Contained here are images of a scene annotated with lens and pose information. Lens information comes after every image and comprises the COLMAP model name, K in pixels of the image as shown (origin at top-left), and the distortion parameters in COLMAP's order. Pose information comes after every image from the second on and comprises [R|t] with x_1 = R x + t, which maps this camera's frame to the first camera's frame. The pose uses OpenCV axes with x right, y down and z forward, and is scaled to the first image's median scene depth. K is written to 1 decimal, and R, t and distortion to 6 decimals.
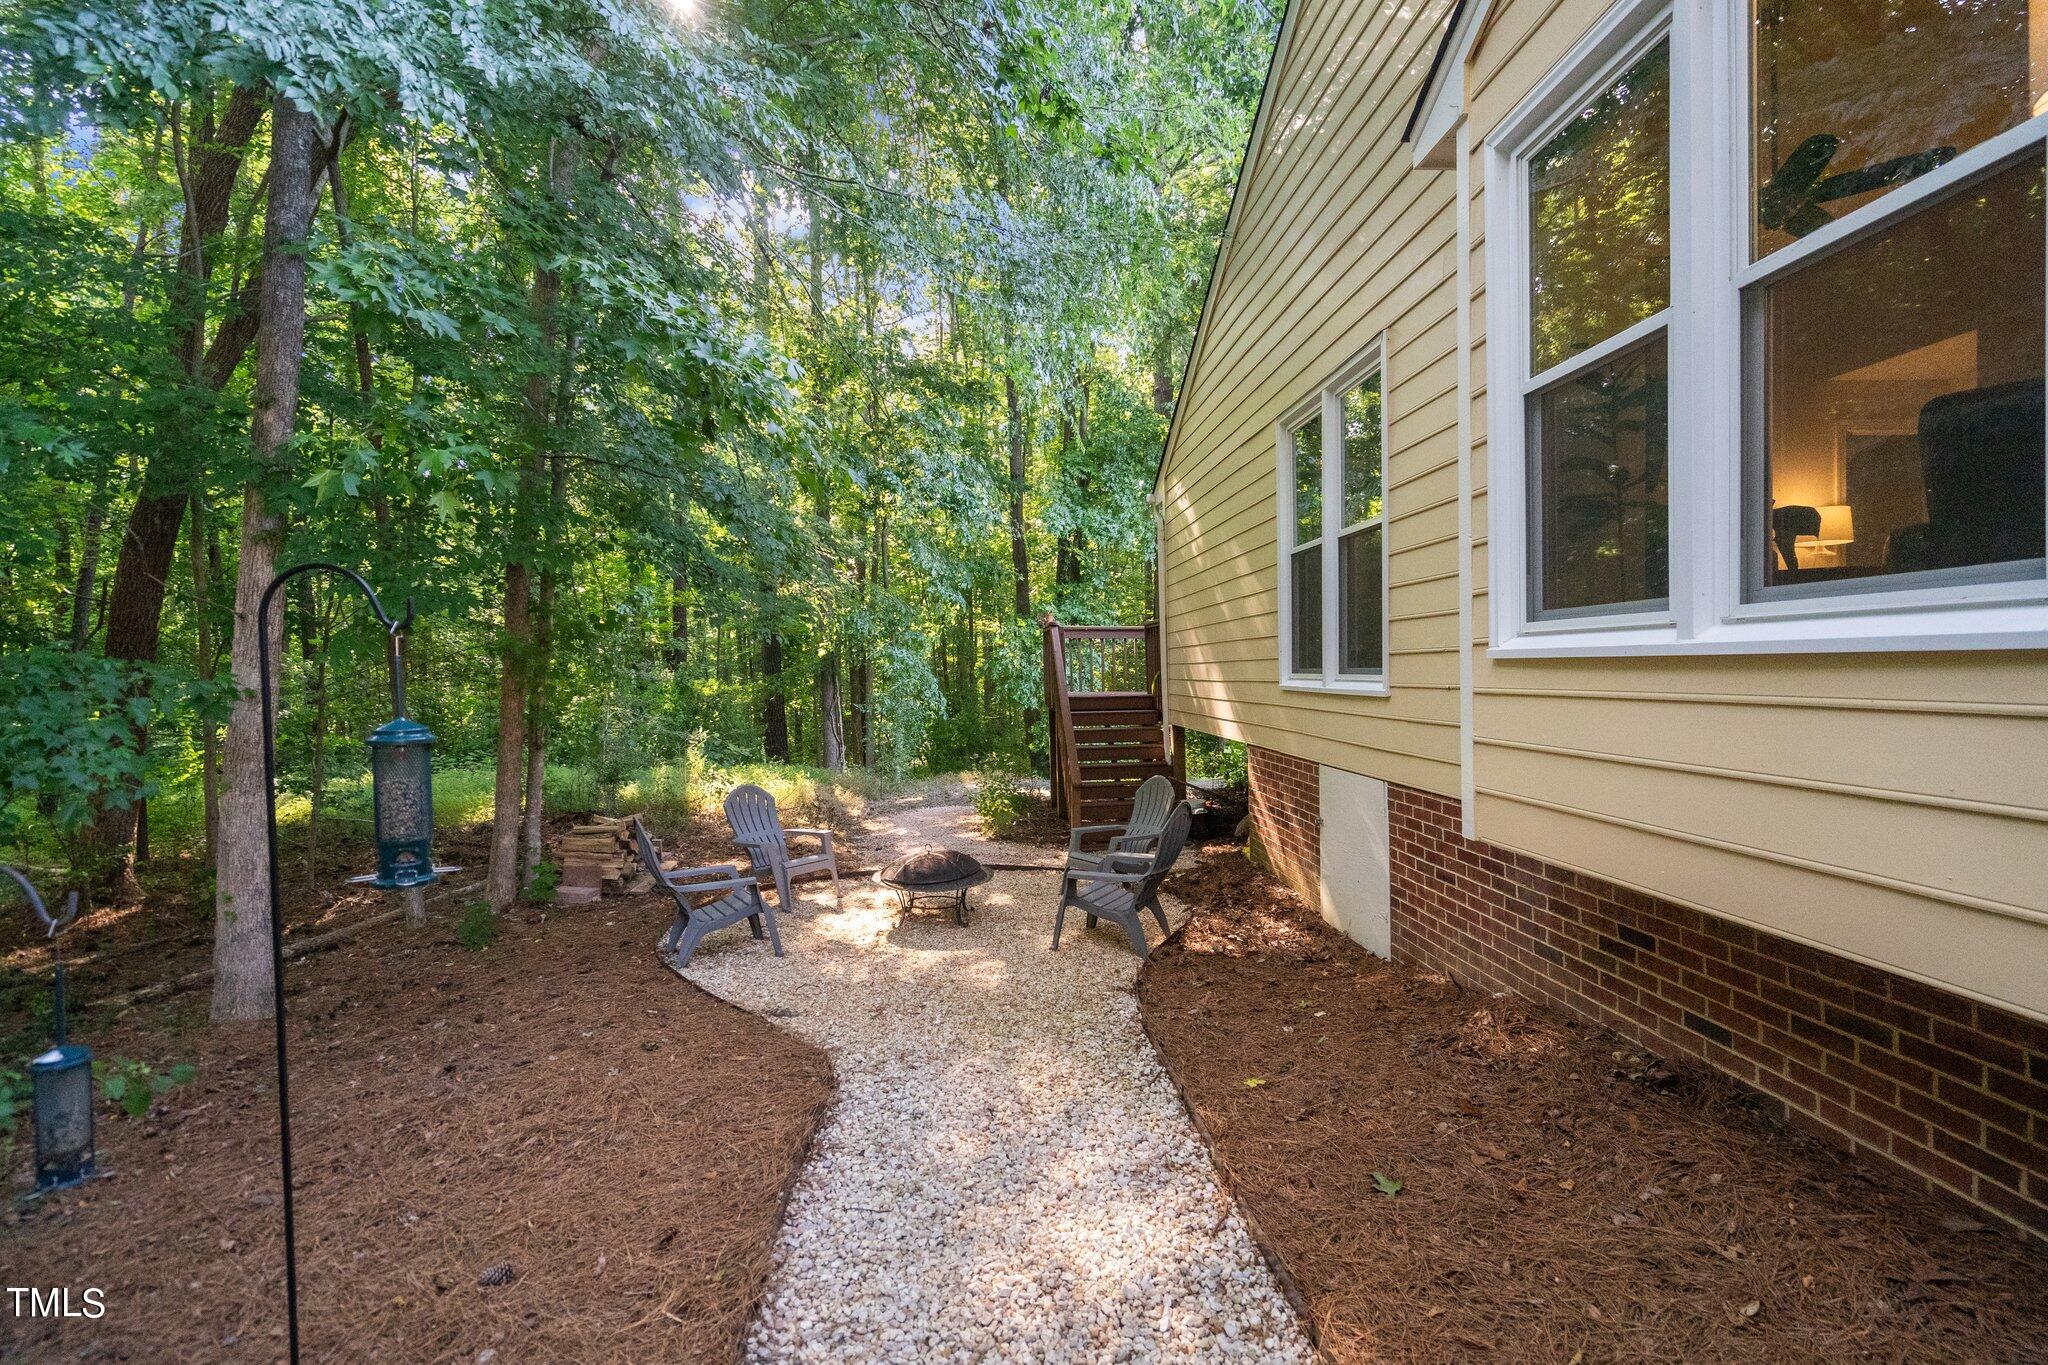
lens RADIAL K [[927.1, 0, 1018.2], [0, 927.1, 688.7], [0, 0, 1]] dist [-0.006011, 0.002084]
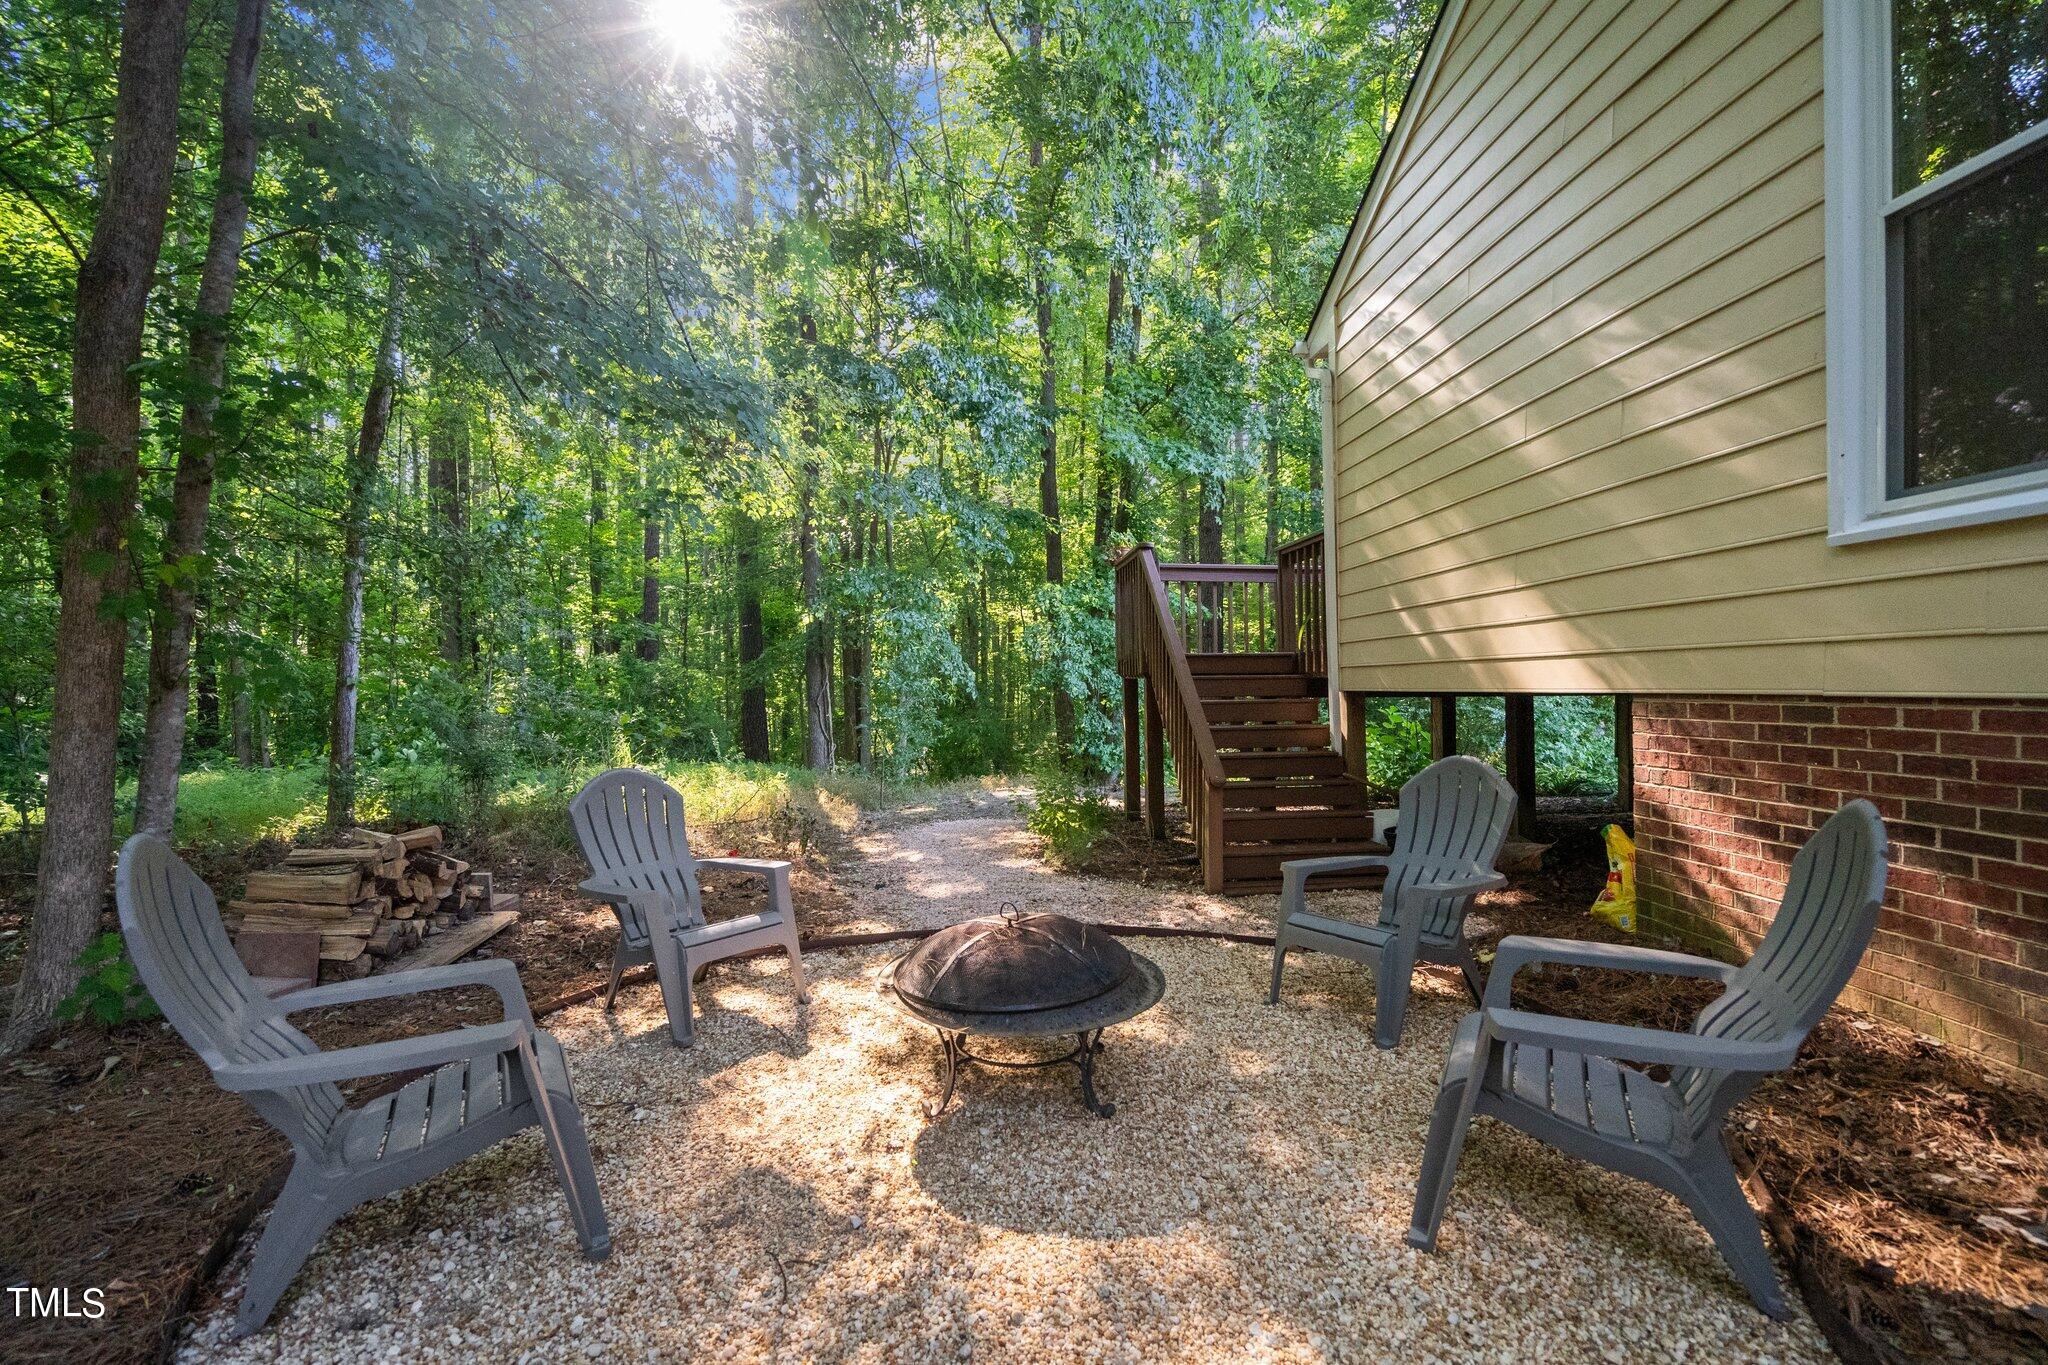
lens RADIAL K [[927.1, 0, 1031.3], [0, 927.1, 683.2], [0, 0, 1]] dist [-0.006011, 0.002084]
pose [[0.999798, 0.009585, 0.017672, -0.060873], [-0.009183, 0.999700, -0.022711, 0.049699], [-0.017885, 0.022544, 0.999586, 0.371869]]
